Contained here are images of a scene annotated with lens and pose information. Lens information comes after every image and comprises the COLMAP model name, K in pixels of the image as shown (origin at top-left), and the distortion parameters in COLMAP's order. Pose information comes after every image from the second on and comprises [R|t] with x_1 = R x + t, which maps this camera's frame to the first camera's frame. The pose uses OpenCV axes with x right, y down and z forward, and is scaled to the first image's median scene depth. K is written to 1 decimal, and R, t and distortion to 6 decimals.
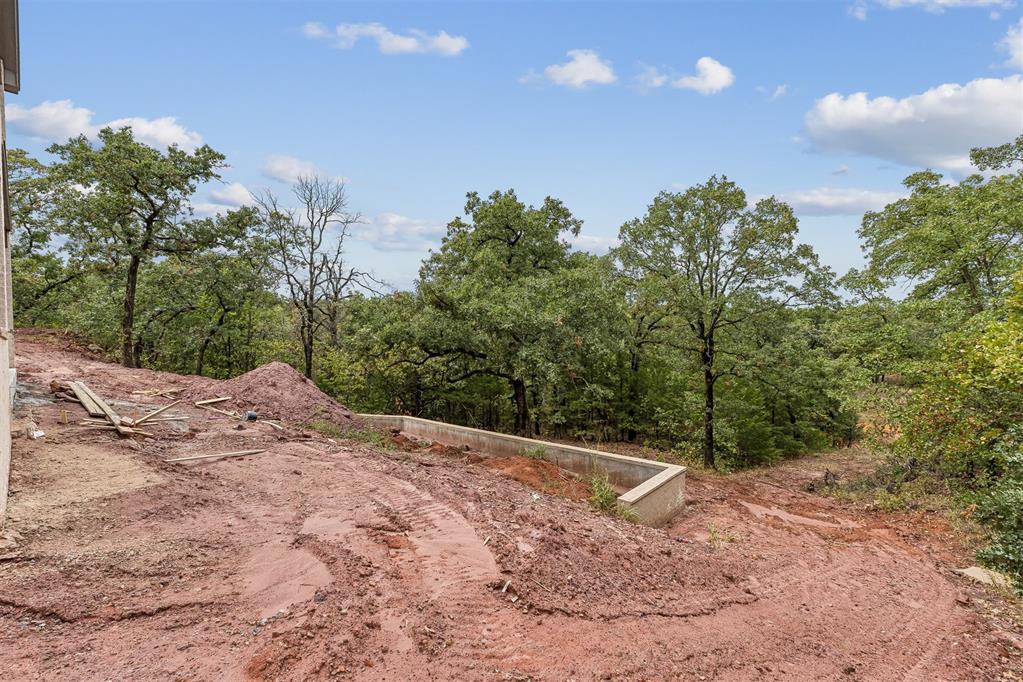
lens RADIAL K [[433.5, 0, 508.7], [0, 433.5, 335.9], [0, 0, 1]] dist [0.000363, 0.000448]
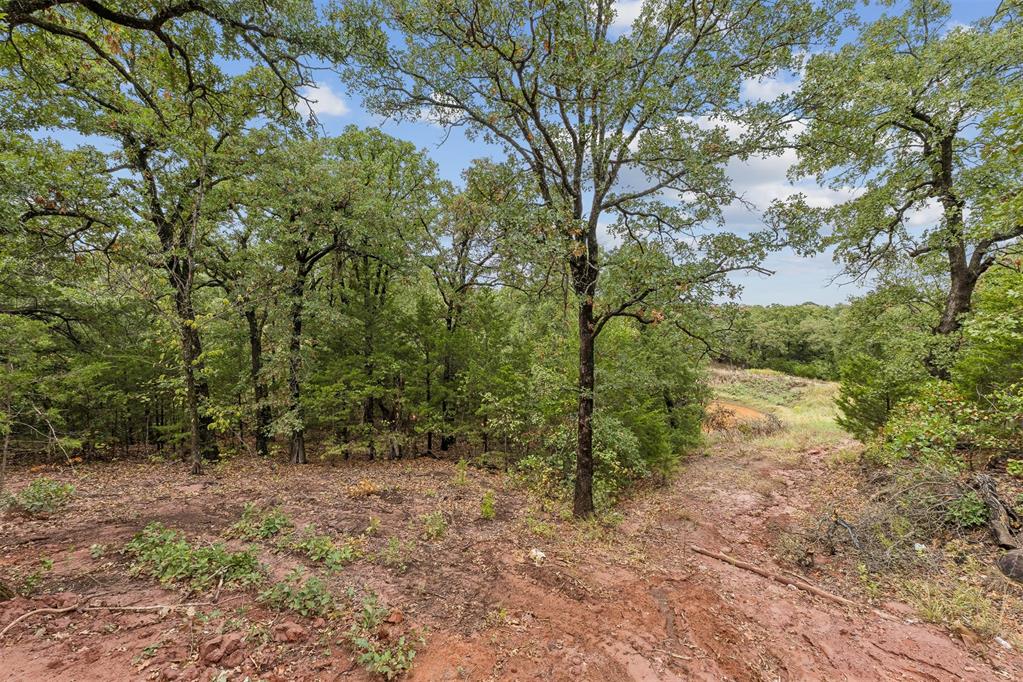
lens RADIAL K [[433.5, 0, 508.7], [0, 433.5, 335.9], [0, 0, 1]] dist [0.000363, 0.000448]
pose [[0.936526, 0.004807, 0.350565, 0.179159], [-0.013004, 0.999694, 0.021032, 0.081838], [-0.350357, -0.024256, 0.936302, 0.481108]]
